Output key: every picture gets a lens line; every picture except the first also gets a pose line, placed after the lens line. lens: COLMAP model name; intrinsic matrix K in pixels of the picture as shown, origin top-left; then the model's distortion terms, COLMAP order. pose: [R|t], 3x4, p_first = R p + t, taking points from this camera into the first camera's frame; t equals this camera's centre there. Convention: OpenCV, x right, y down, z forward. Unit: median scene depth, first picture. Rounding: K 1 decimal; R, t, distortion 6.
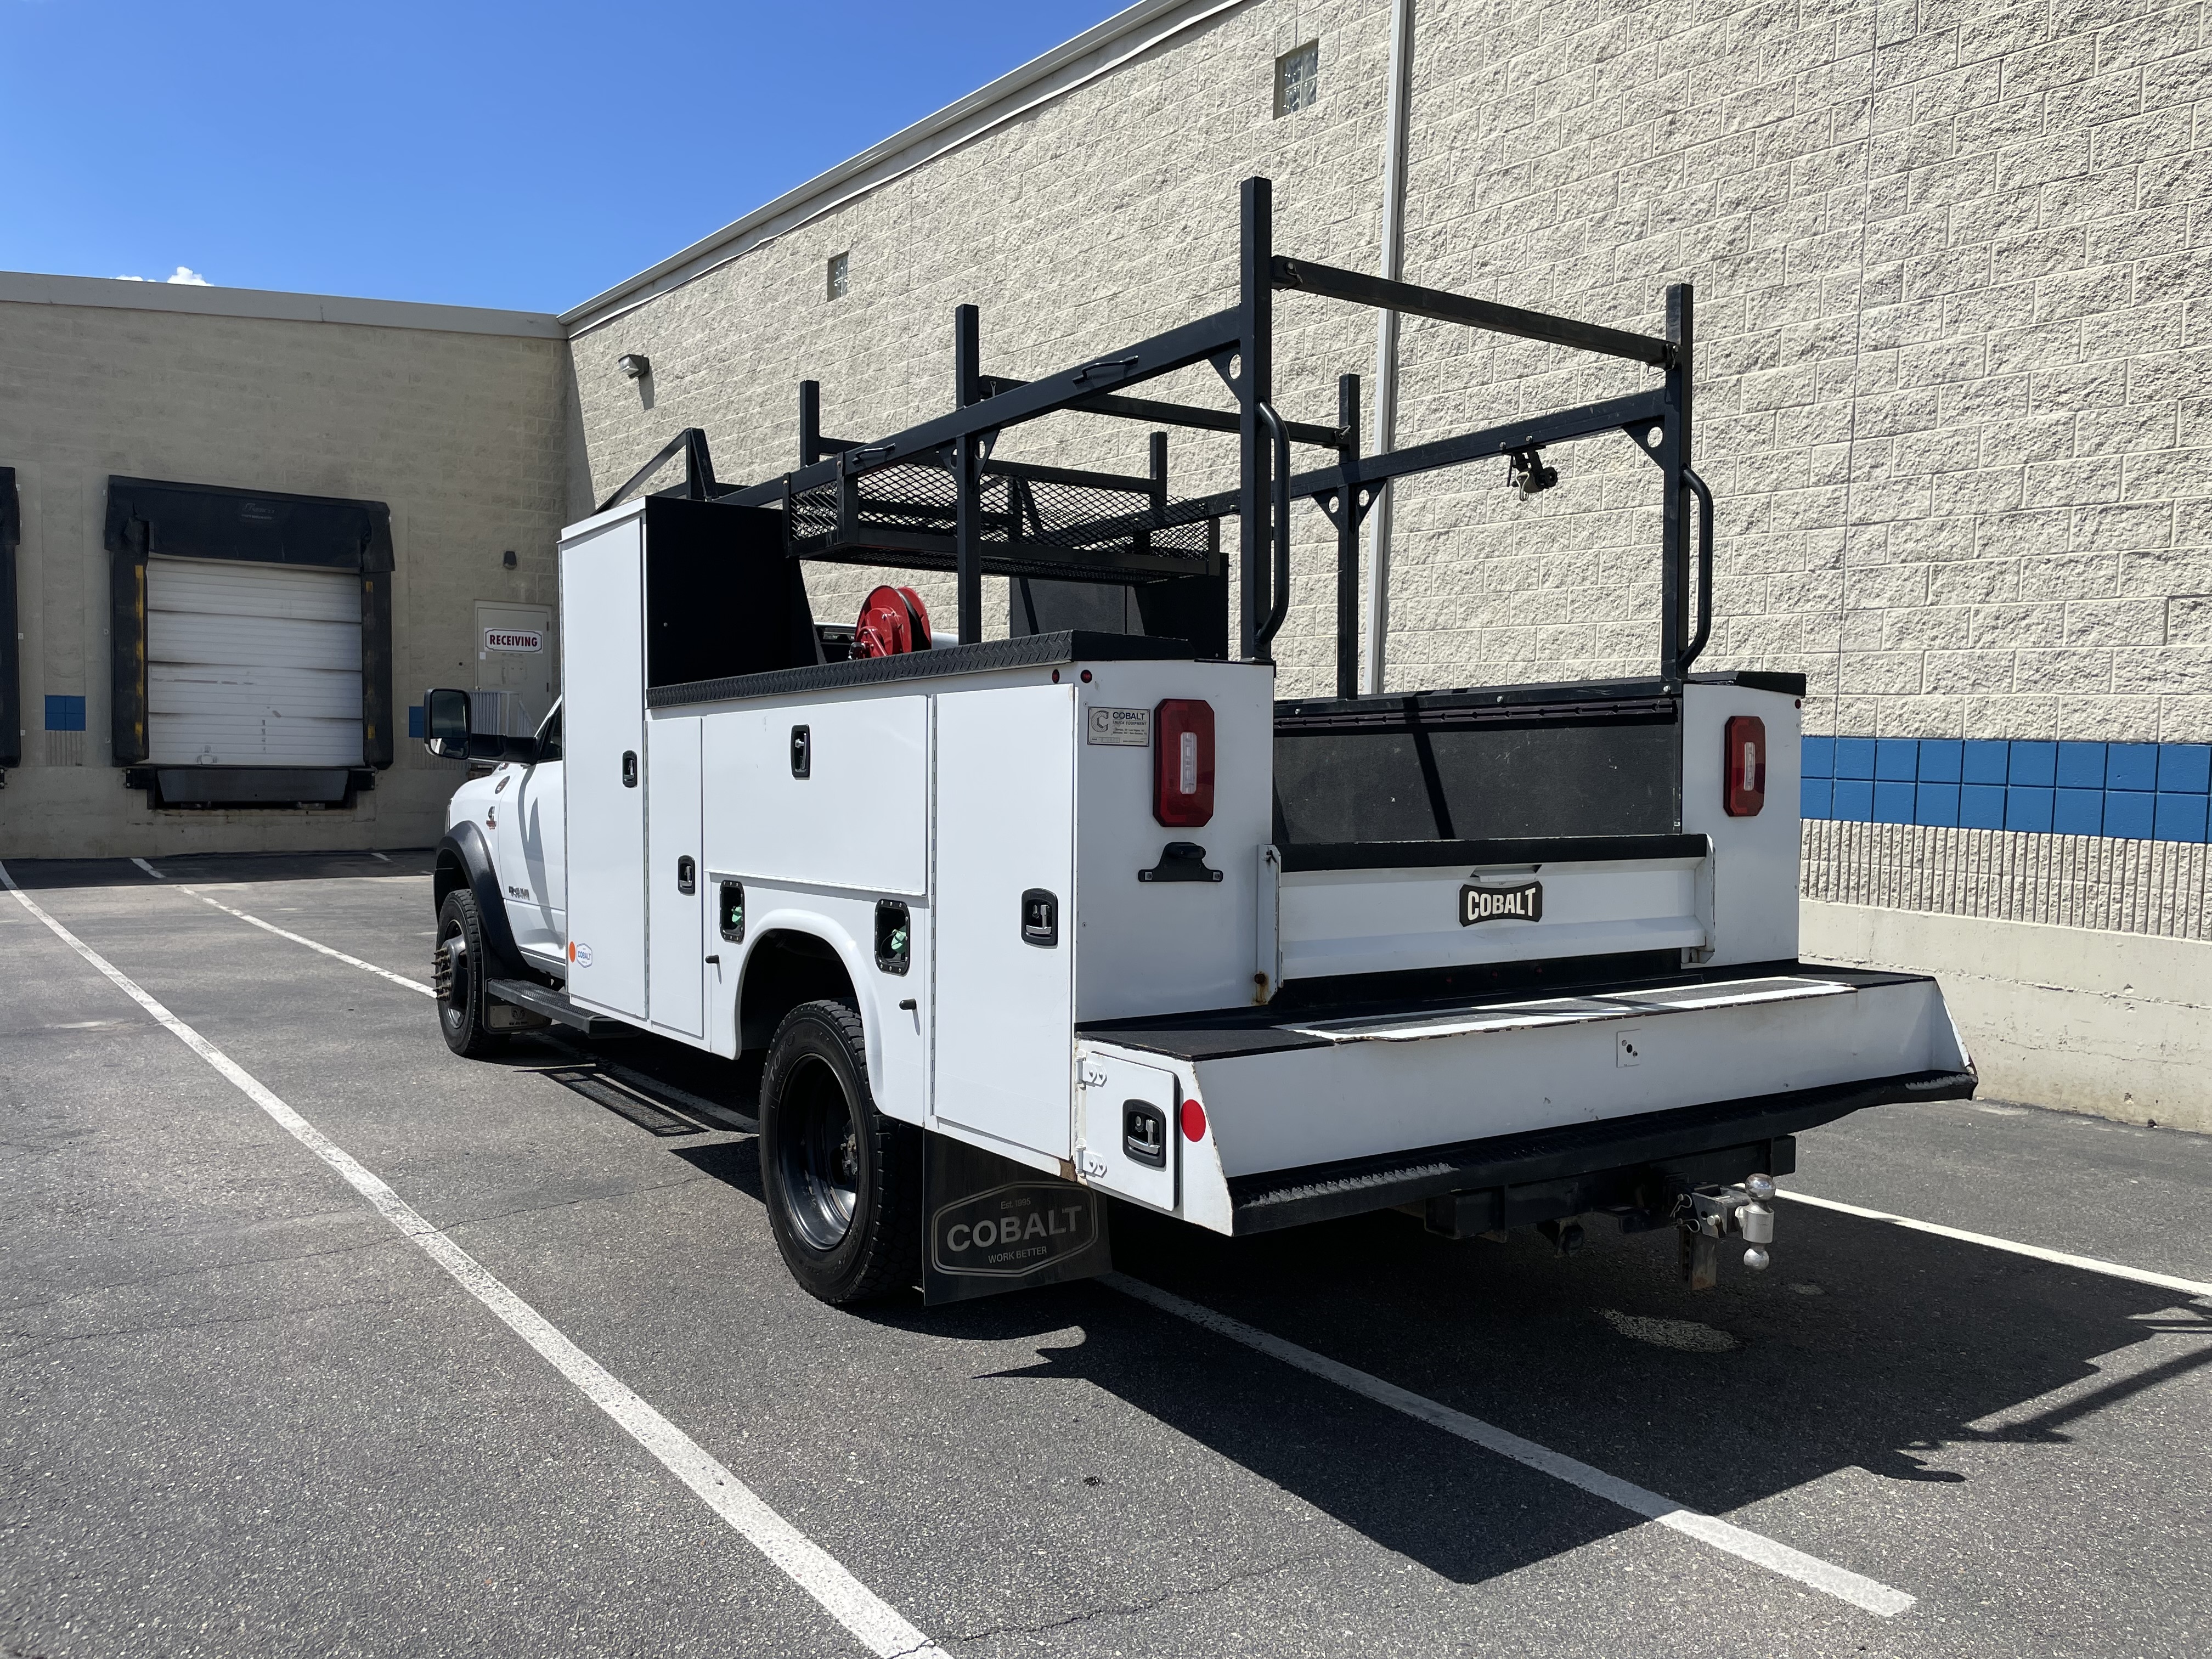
lens RADIAL K [[1680.2, 0, 1083.5], [0, 1680.2, 844.3], [0, 0, 1]] dist [0.089538, -0.123486]
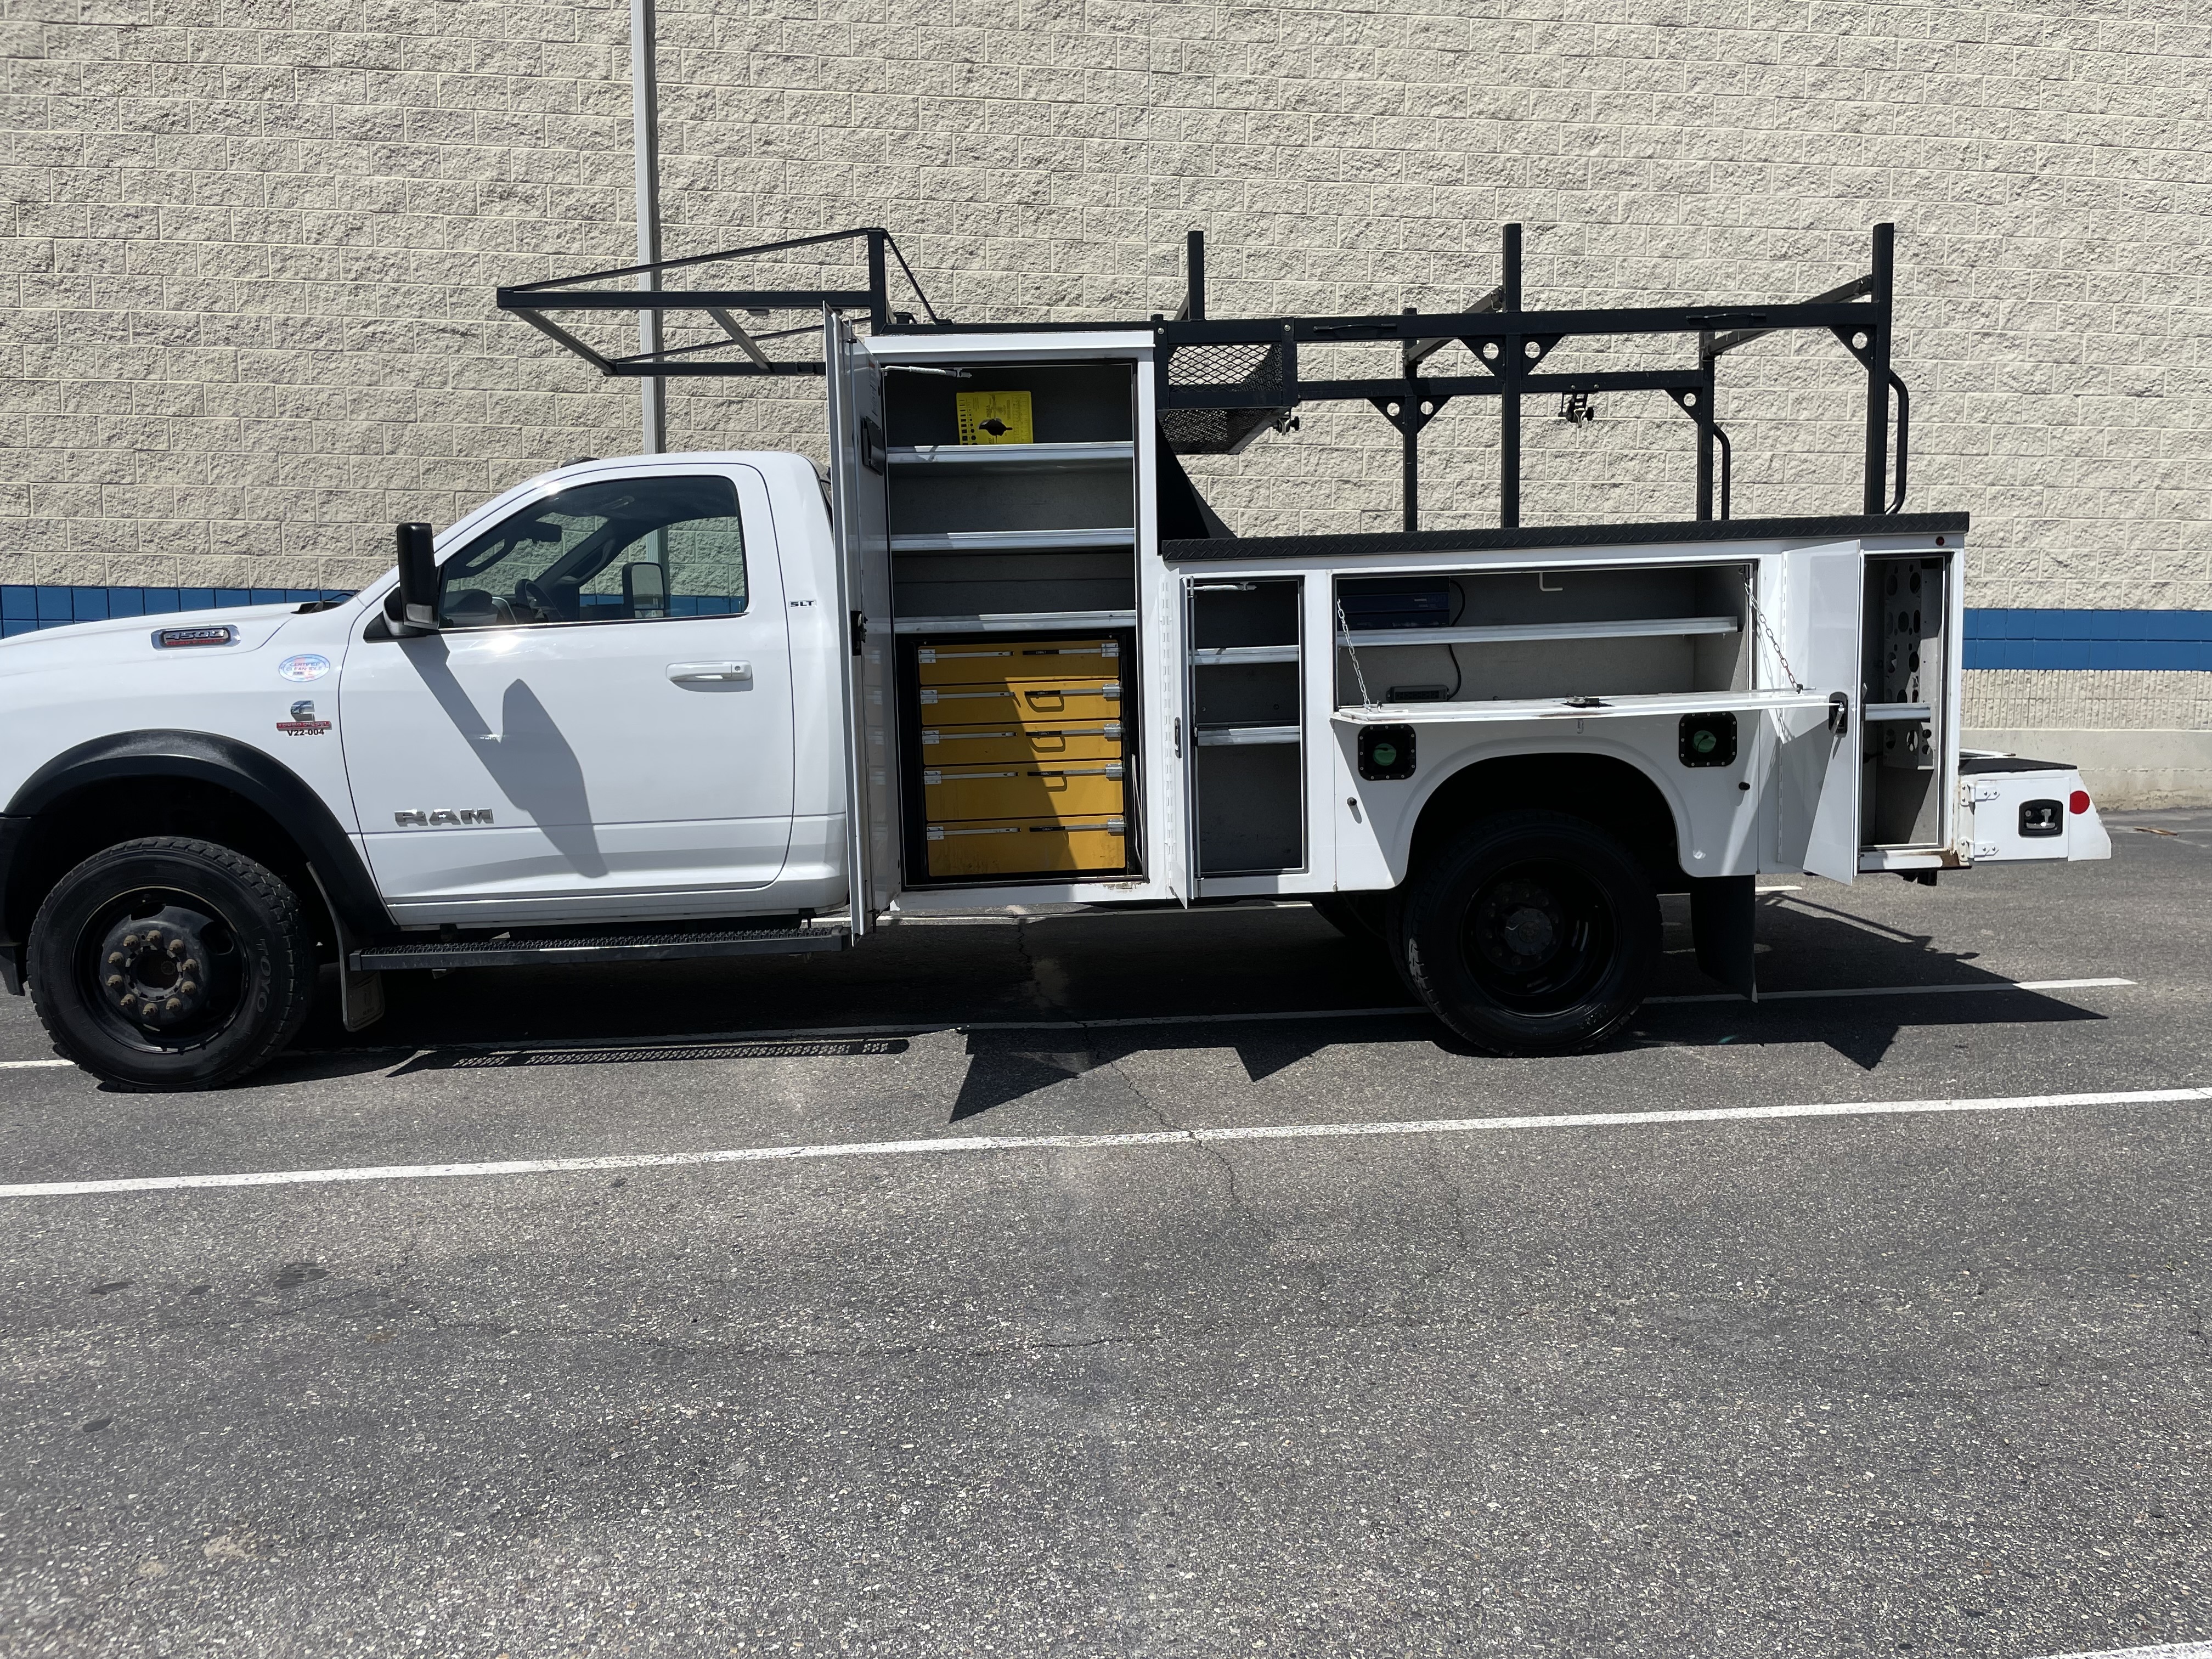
lens RADIAL K [[1680.2, 0, 1113.3], [0, 1680.2, 835.8], [0, 0, 1]] dist [0.089538, -0.123486]
pose [[0.498841, -0.118036, 0.858618, -0.666071], [0.062965, 0.993000, 0.099928, -0.013930], [-0.864403, 0.004215, 0.502781, 0.332063]]
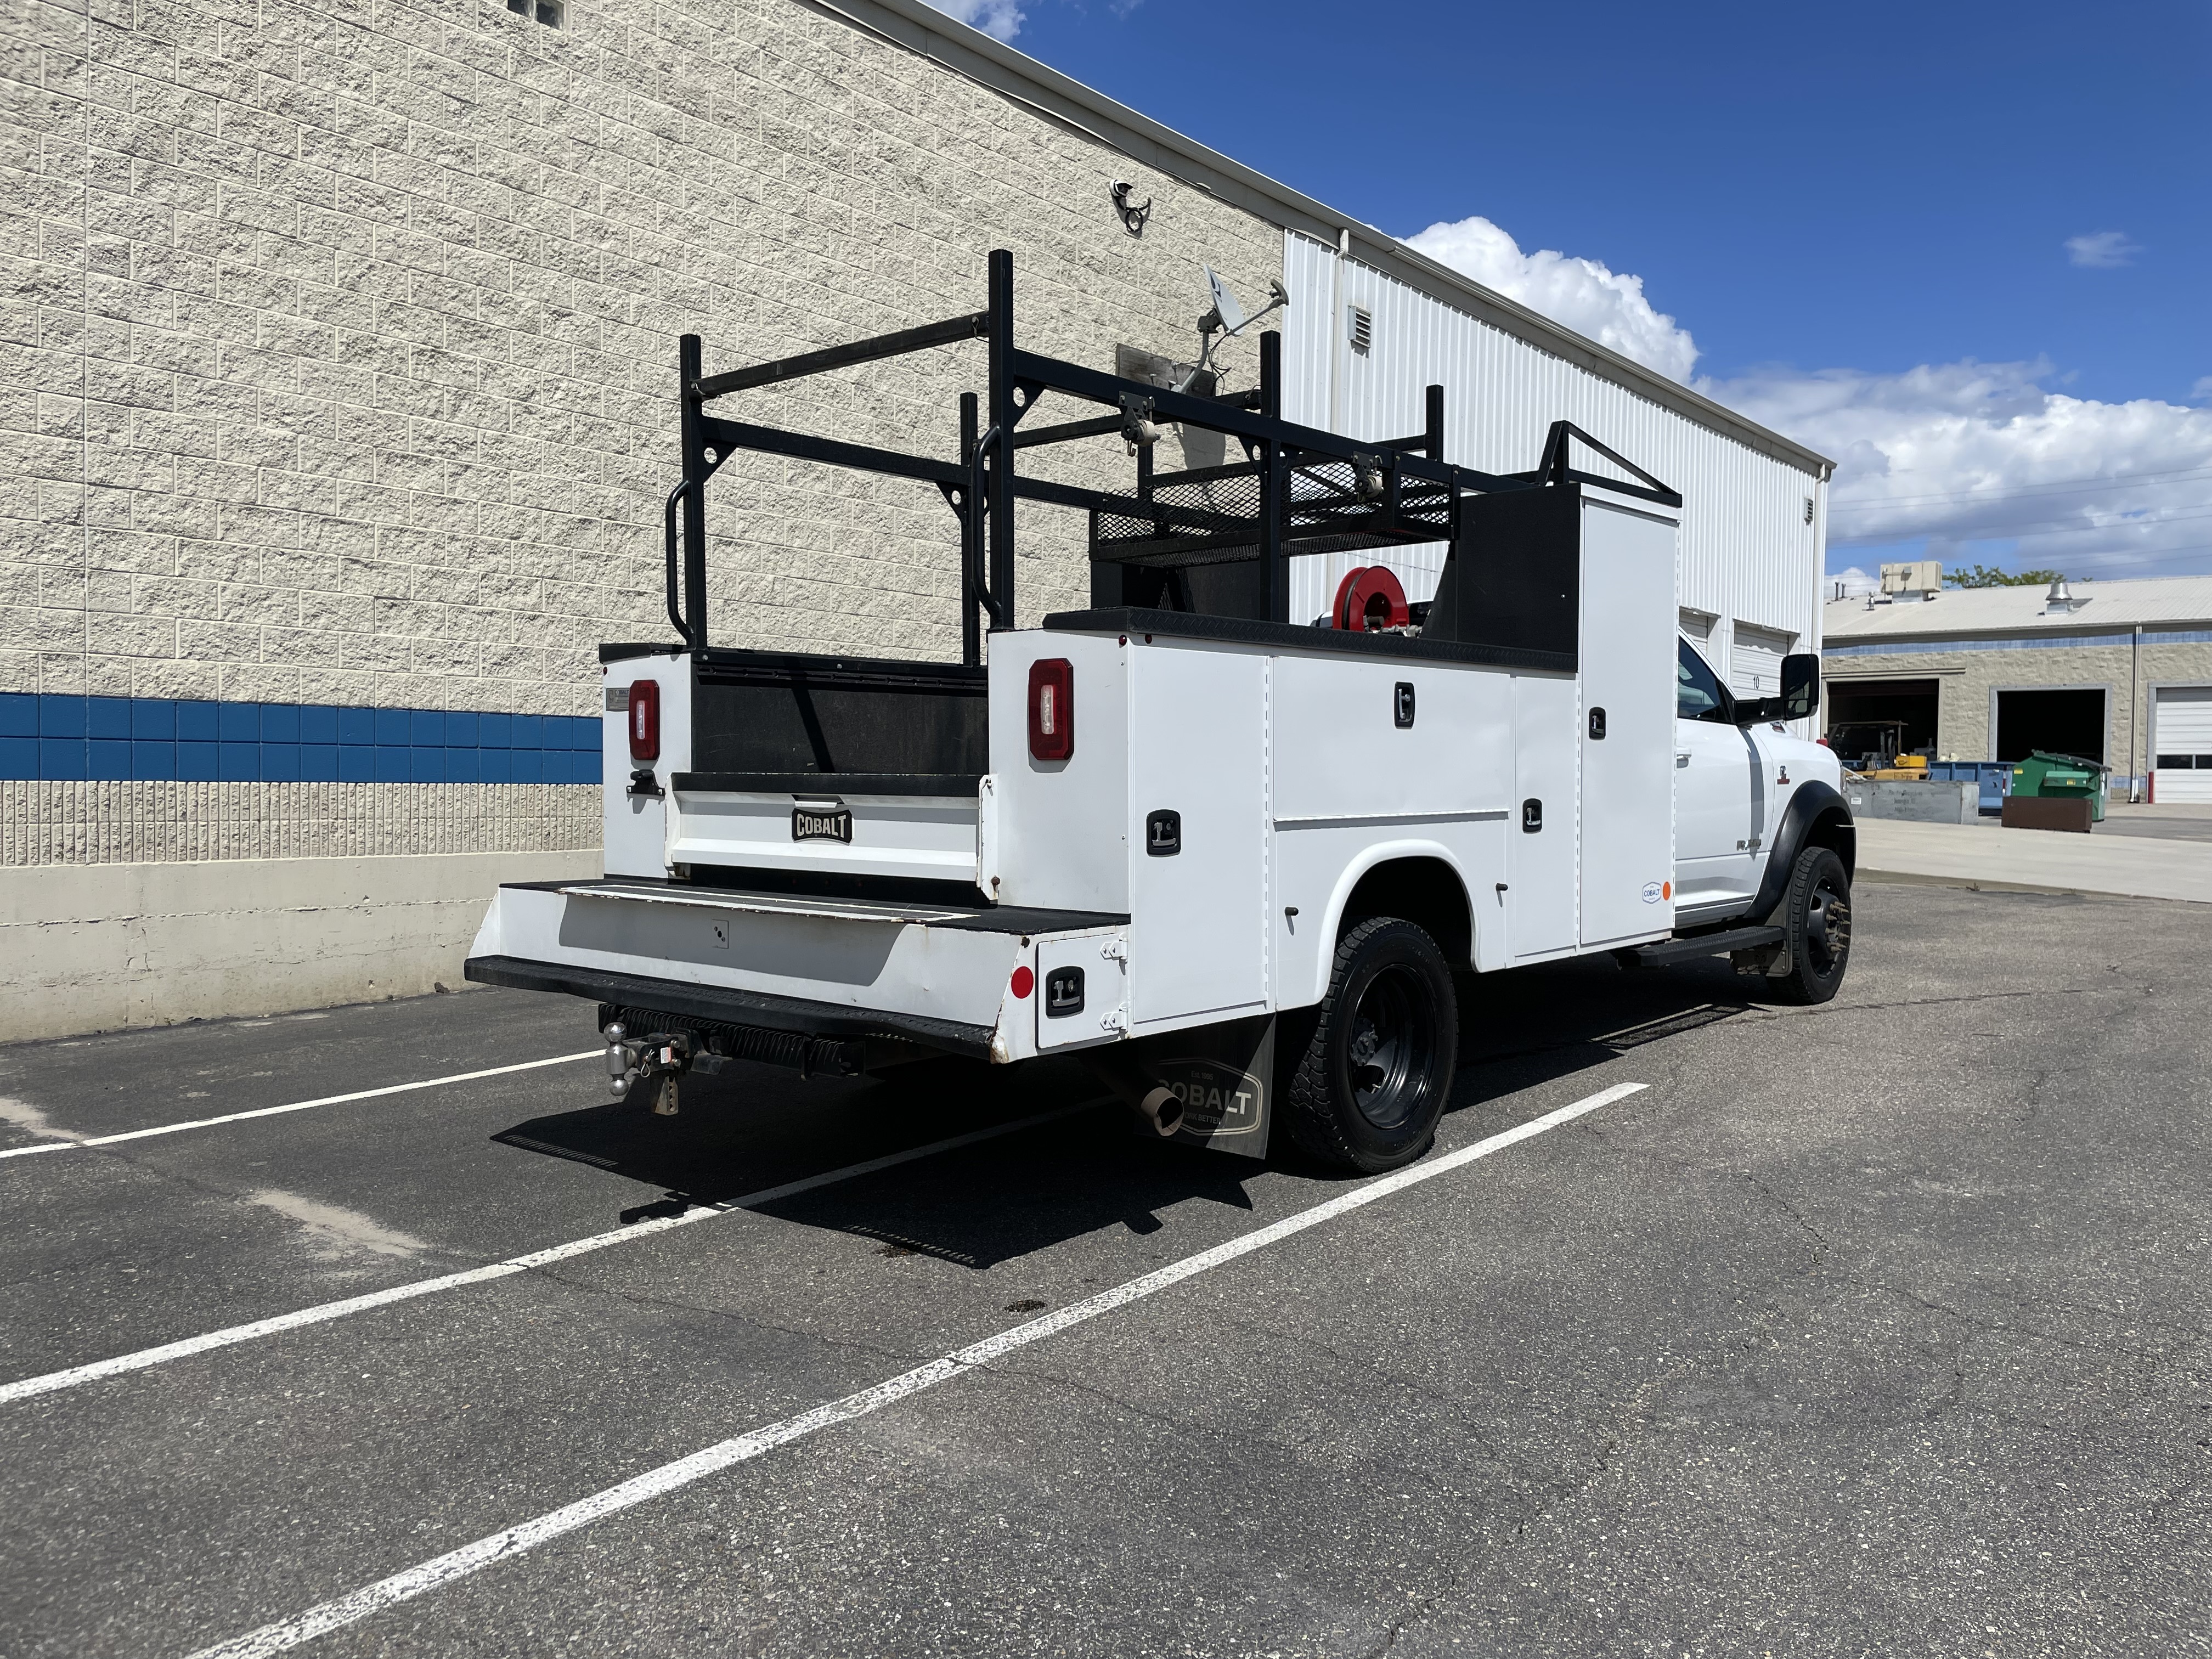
lens RADIAL K [[1680.2, 0, 1128.0], [0, 1680.2, 820.6], [0, 0, 1]] dist [0.089538, -0.123486]
pose [[-0.267292, -0.051625, 0.962232, -0.622501], [0.047756, 0.996627, 0.066736, -0.026239], [-0.962431, 0.063790, -0.263925, 0.631921]]
